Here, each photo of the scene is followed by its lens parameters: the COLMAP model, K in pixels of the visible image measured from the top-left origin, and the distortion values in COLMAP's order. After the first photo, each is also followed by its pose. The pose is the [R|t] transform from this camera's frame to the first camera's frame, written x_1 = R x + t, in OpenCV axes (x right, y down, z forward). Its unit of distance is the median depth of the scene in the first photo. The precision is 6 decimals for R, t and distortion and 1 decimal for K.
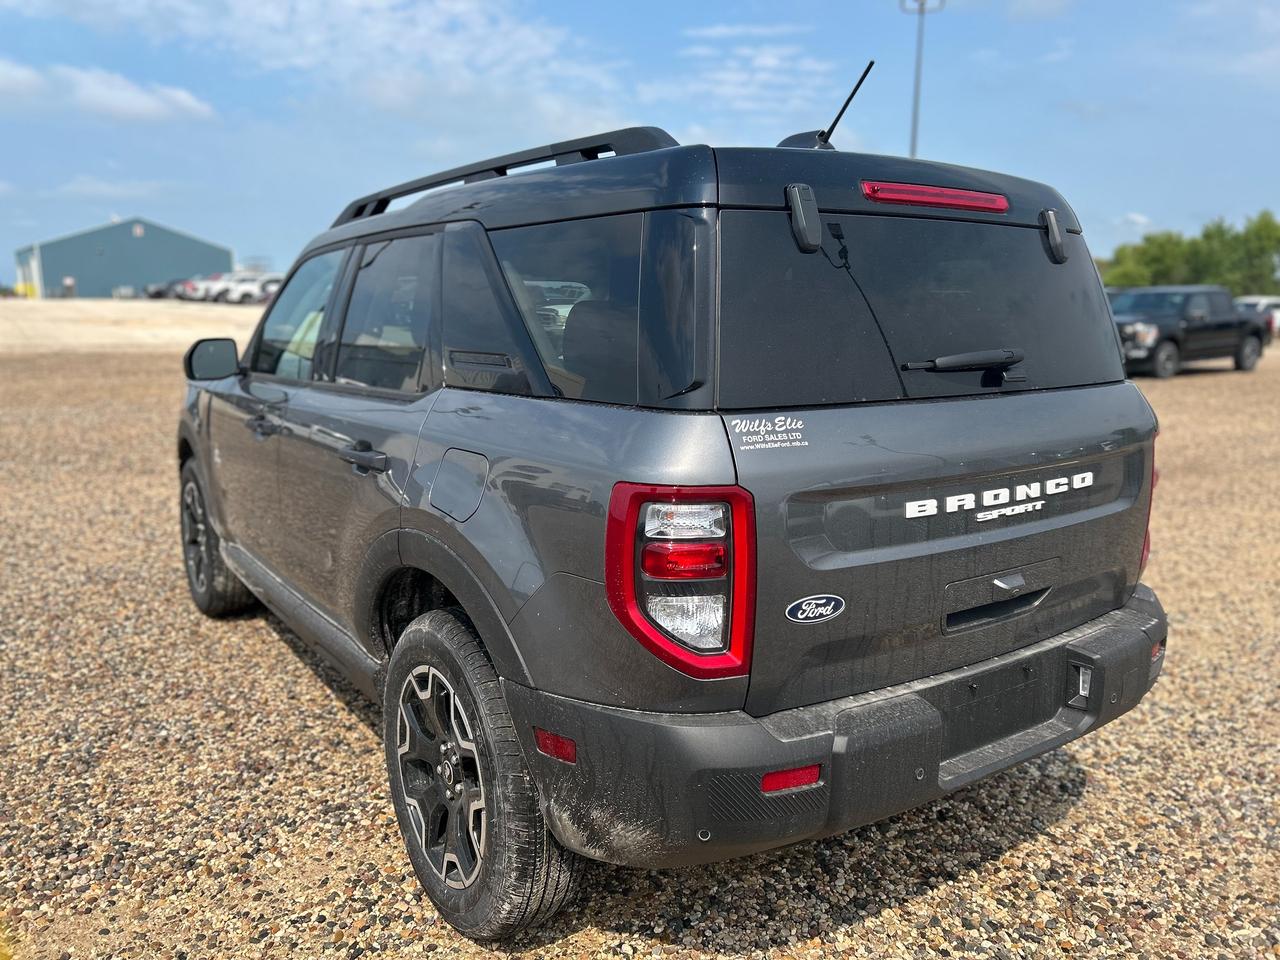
lens RADIAL K [[984.8, 0, 621.4], [0, 984.8, 473.8], [0, 0, 1]] dist [0.047015, -0.046164]
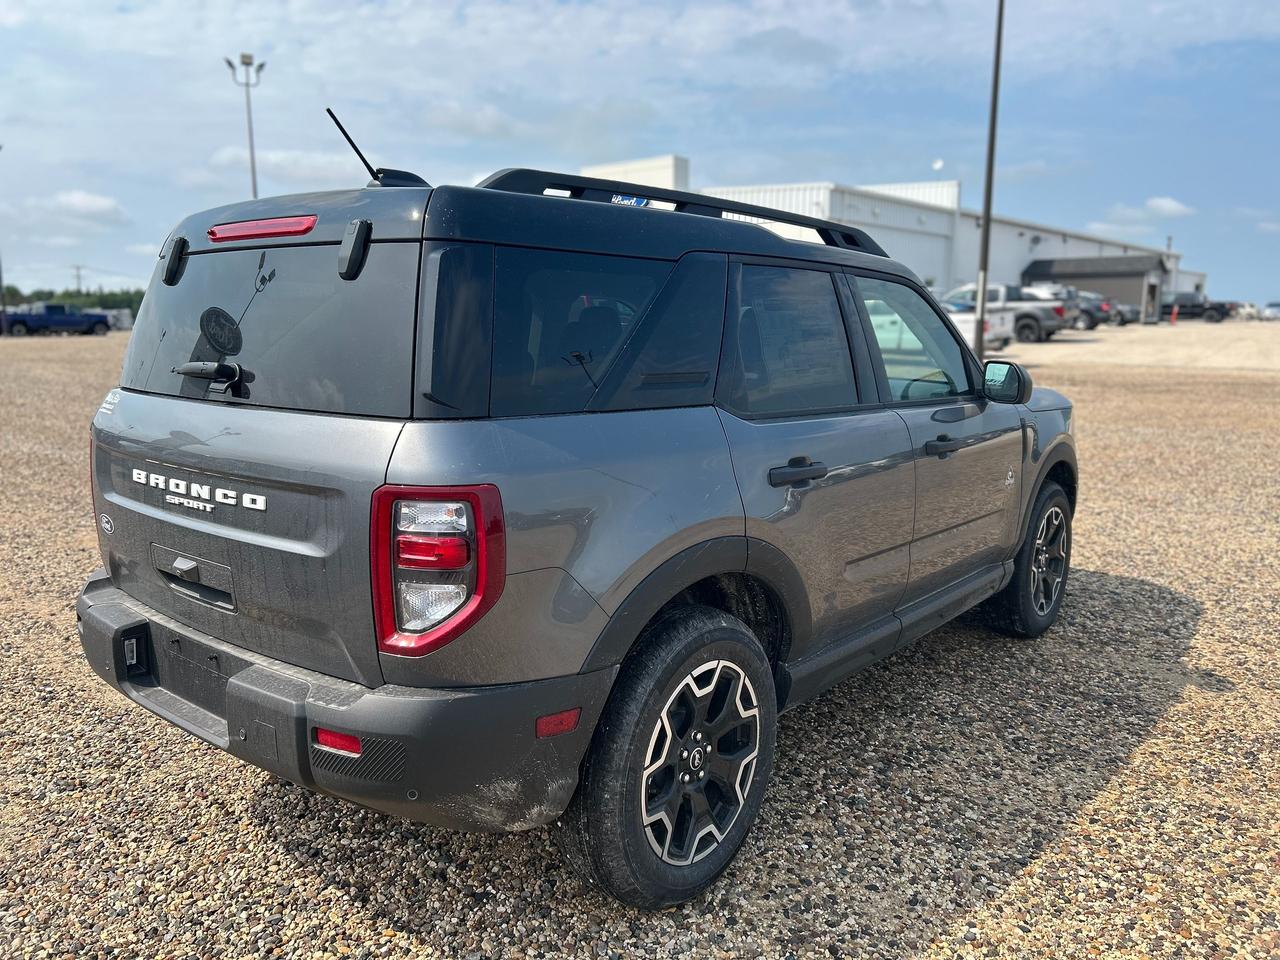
lens RADIAL K [[984.8, 0, 637.2], [0, 984.8, 480.3], [0, 0, 1]] dist [0.047015, -0.046164]
pose [[0.275190, 0.150599, -0.949521, 1.538827], [-0.168443, 0.979930, 0.106604, -0.187405], [0.946519, 0.130604, 0.295034, 1.095421]]
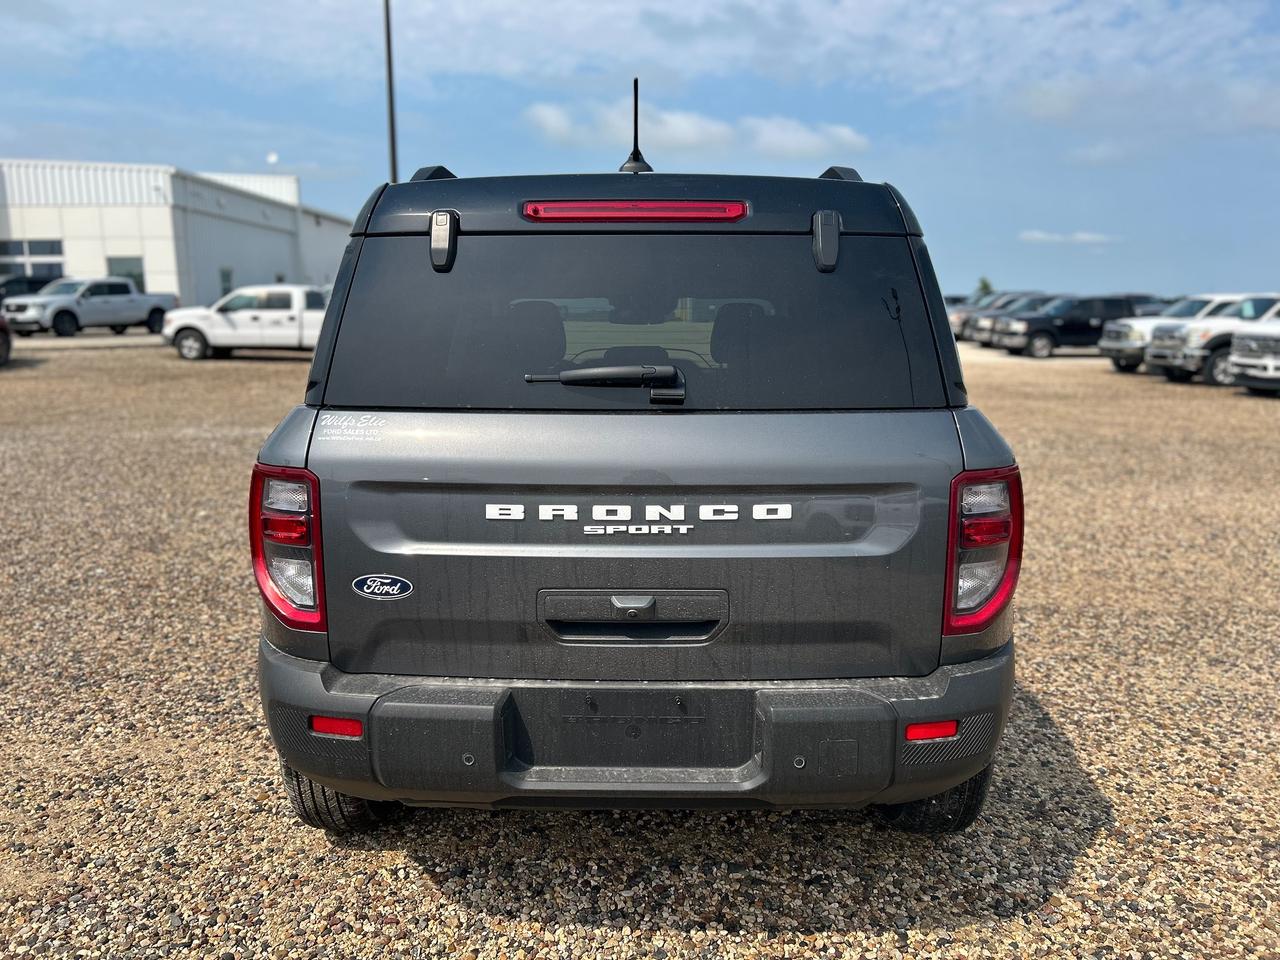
lens RADIAL K [[984.8, 0, 628.9], [0, 984.8, 476.6], [0, 0, 1]] dist [0.047015, -0.046164]
pose [[0.817846, 0.085990, -0.568975, 0.891281], [-0.094644, 0.995407, 0.014397, -0.026538], [0.567600, 0.042075, 0.822229, 0.188360]]
